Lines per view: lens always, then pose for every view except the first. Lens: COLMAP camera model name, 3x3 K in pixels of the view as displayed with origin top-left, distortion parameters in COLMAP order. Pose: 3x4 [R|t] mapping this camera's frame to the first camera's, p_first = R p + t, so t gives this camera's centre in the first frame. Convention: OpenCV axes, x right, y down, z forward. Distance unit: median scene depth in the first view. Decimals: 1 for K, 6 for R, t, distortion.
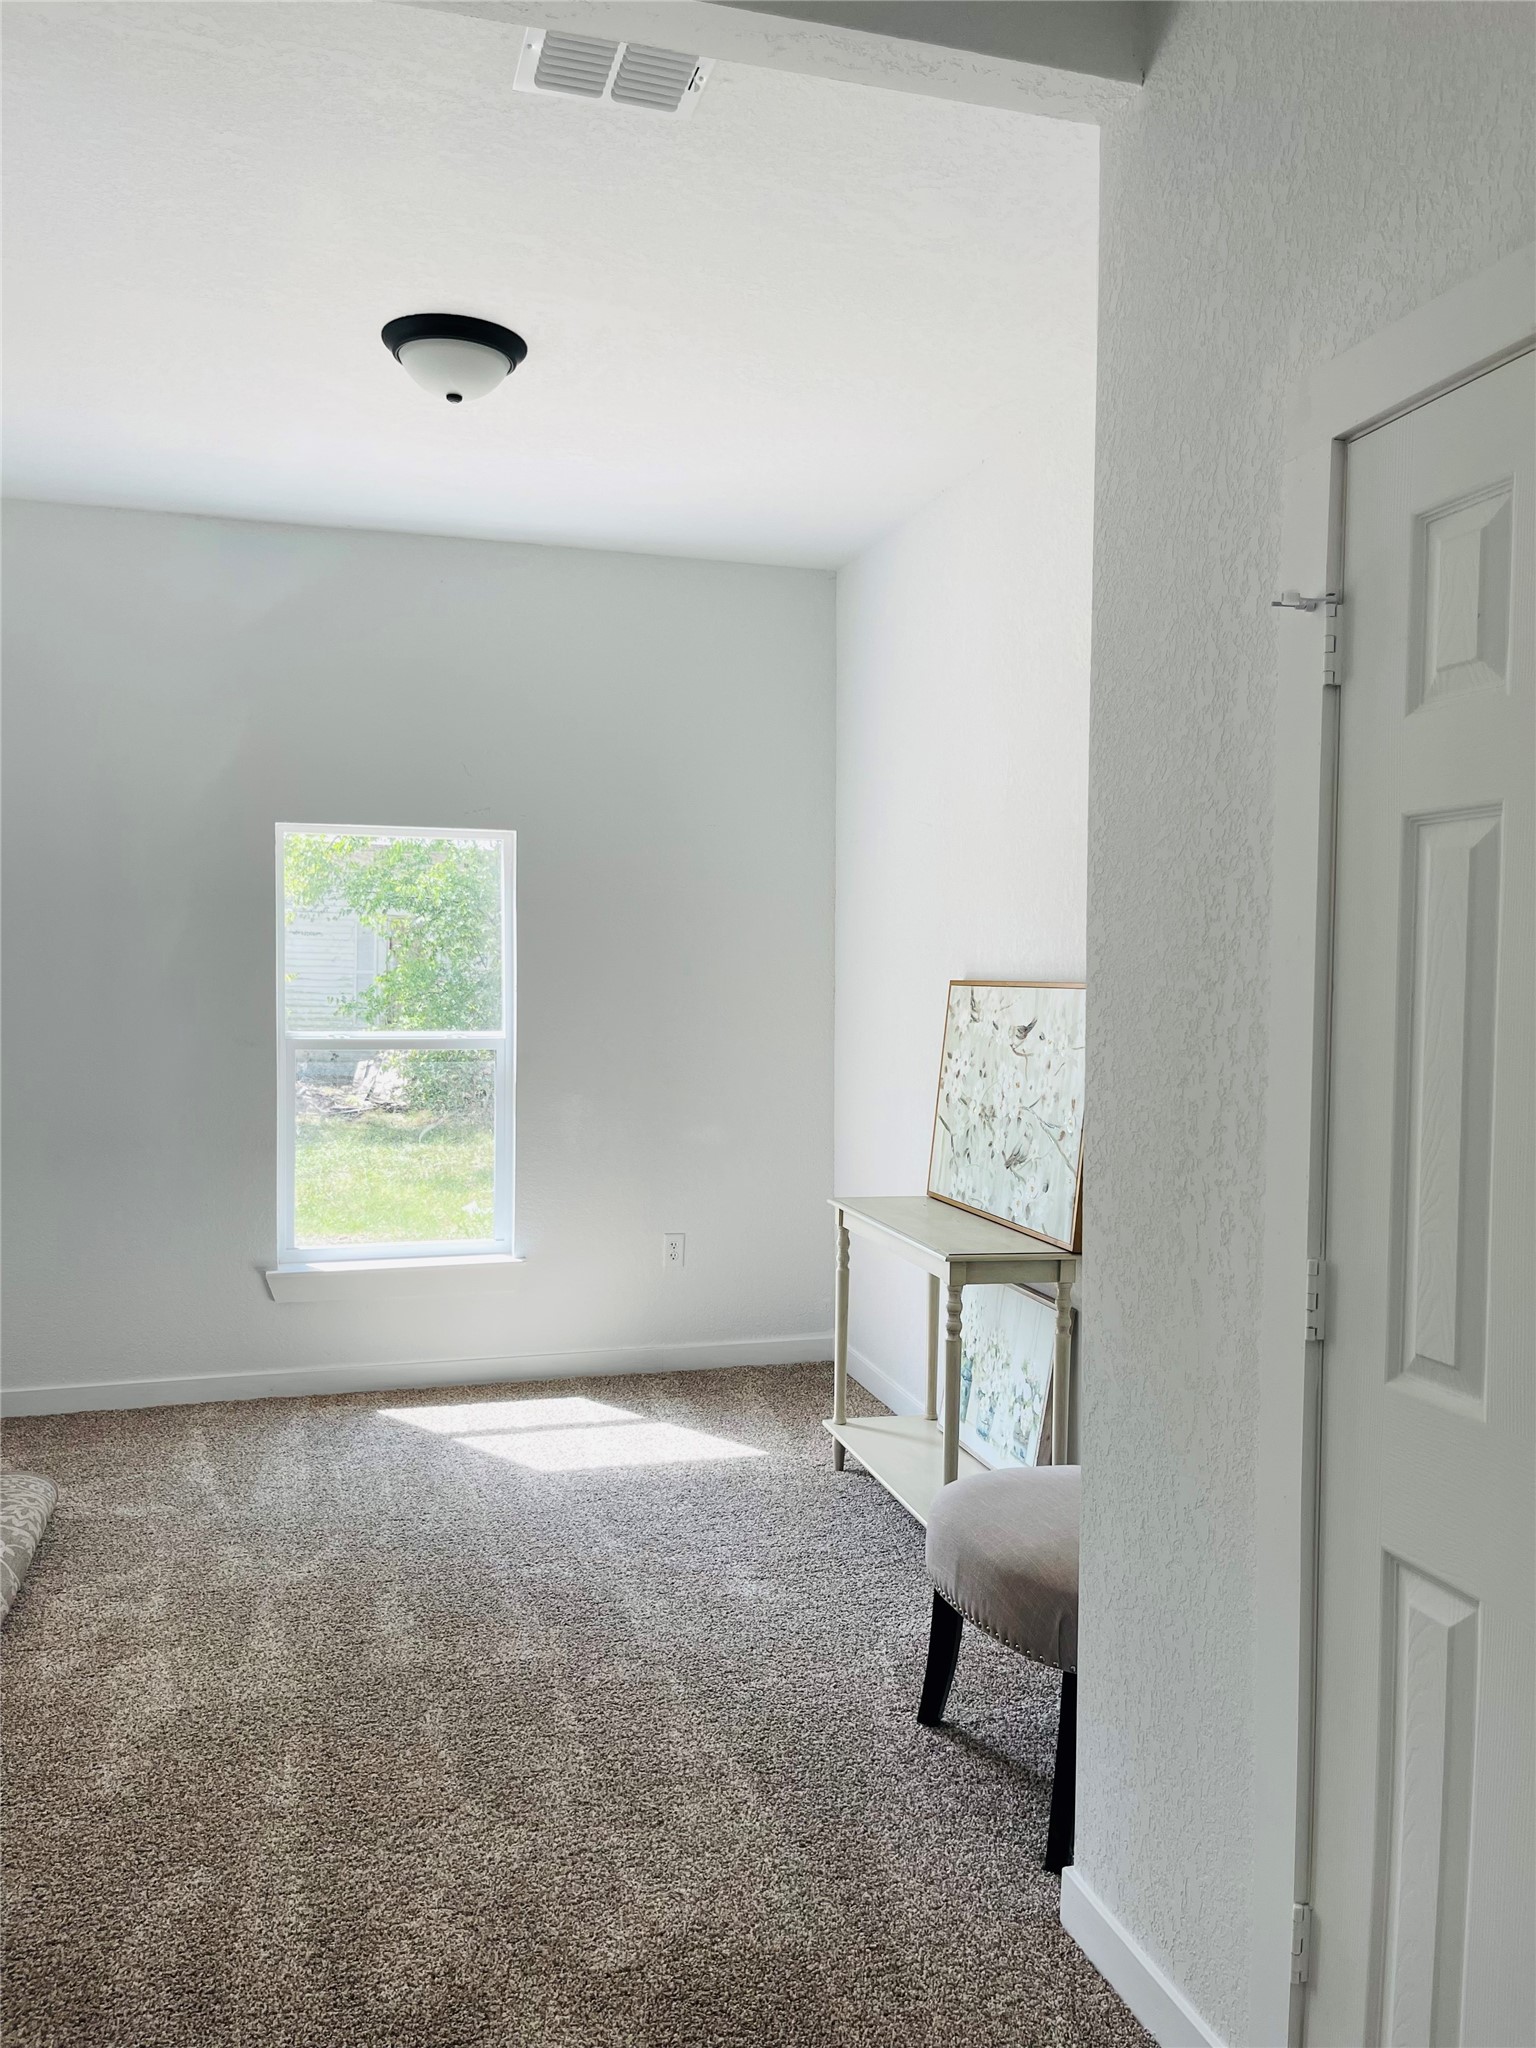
lens RADIAL K [[1537.5, 0, 768.0], [0, 1537.5, 1024.0], [0, 0, 1]] dist [0.055755, -0.076283]
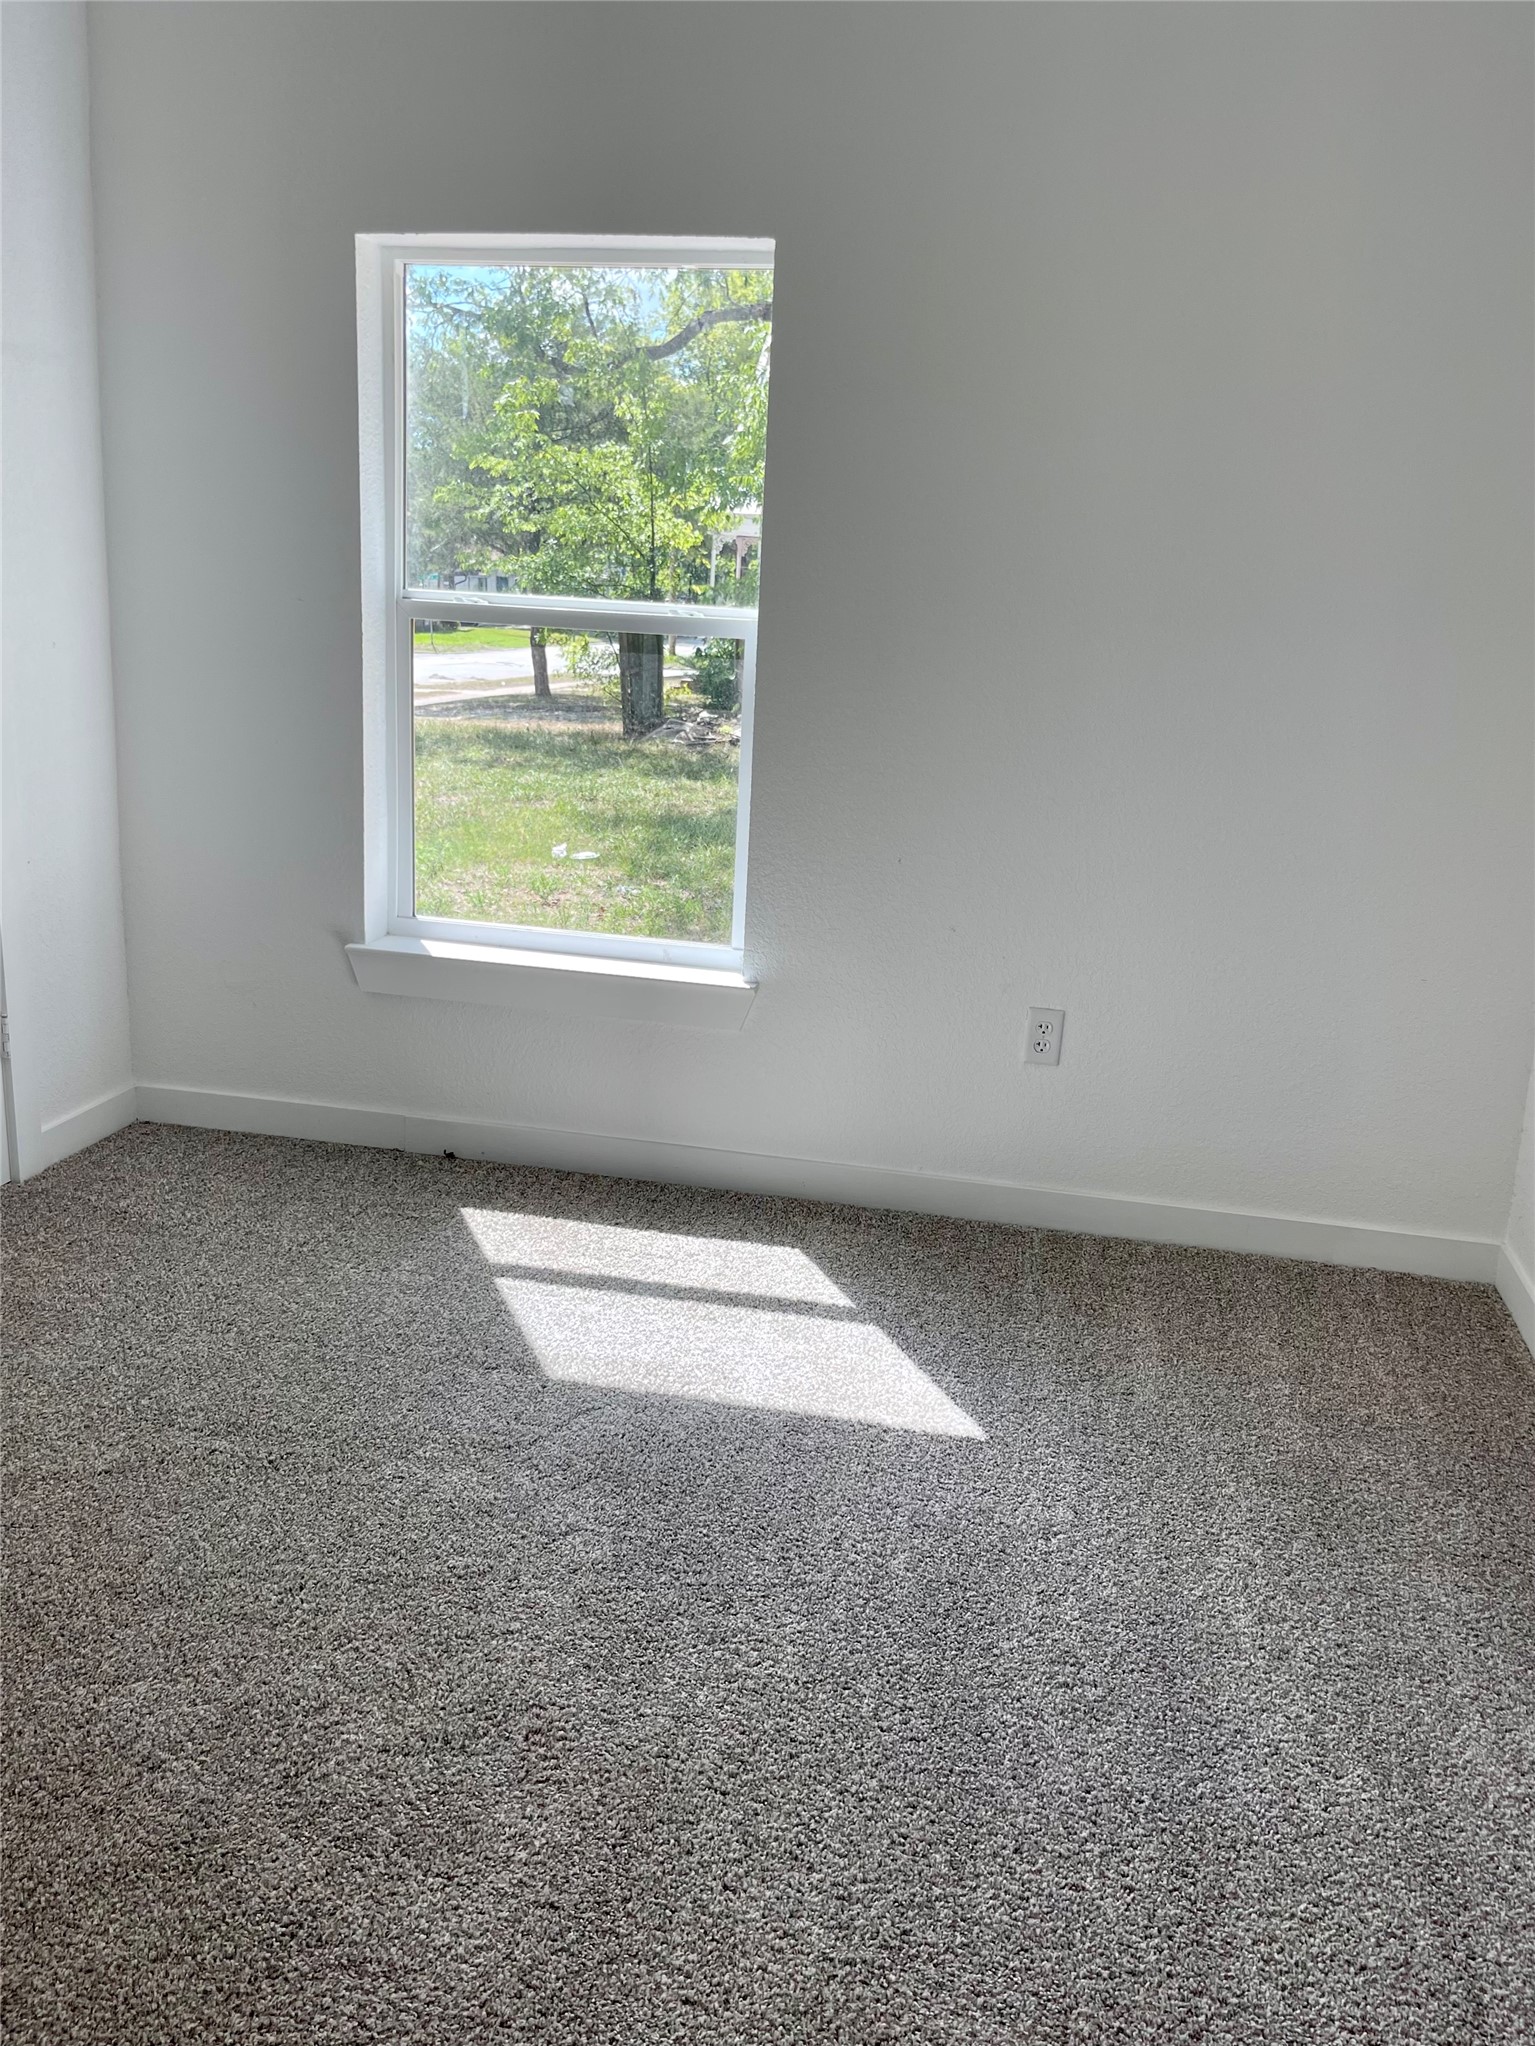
lens RADIAL K [[1536.0, 0, 767.5], [0, 1536.0, 1023.0], [0, 0, 1]] dist [0.055755, -0.076283]
pose [[0.887496, 0.126911, -0.442996, 0.108520], [-0.092745, 0.990850, 0.098056, 0.107812], [0.451387, -0.045939, 0.891145, 0.514401]]
